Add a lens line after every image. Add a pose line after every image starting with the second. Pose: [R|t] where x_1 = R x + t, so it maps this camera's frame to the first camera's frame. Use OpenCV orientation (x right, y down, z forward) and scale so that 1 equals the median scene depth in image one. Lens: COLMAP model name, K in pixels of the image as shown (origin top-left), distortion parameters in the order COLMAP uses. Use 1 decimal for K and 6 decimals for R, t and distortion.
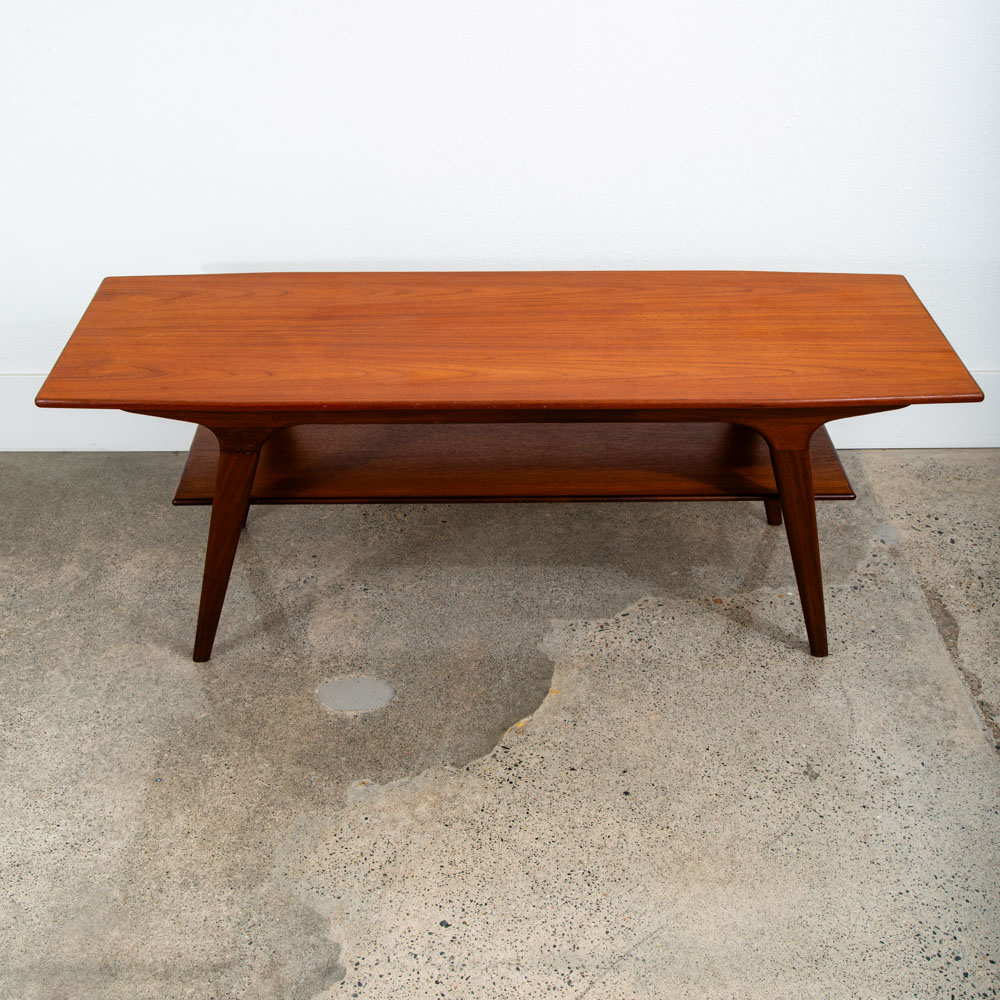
lens RADIAL K [[1464.7, 0, 492.3], [0, 1464.7, 459.5], [0, 0, 1]] dist [-0.054033, 0.087073]
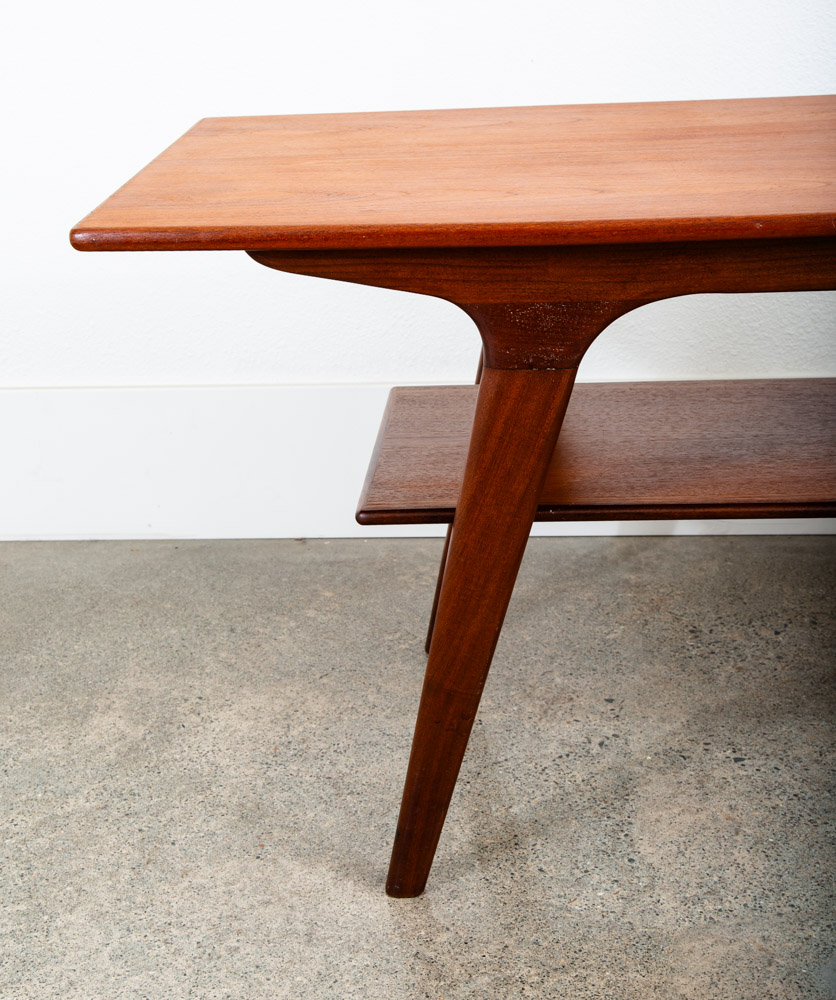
lens RADIAL K [[1825.9, 0, 418.0], [0, 1825.9, 500.0], [0, 0, 1]] dist [0.090004, 0.092855]
pose [[0.996134, -0.009173, -0.087370, -0.150629], [-0.004873, 0.987234, -0.159205, 0.111620], [0.087715, 0.159015, 0.983372, 0.452414]]
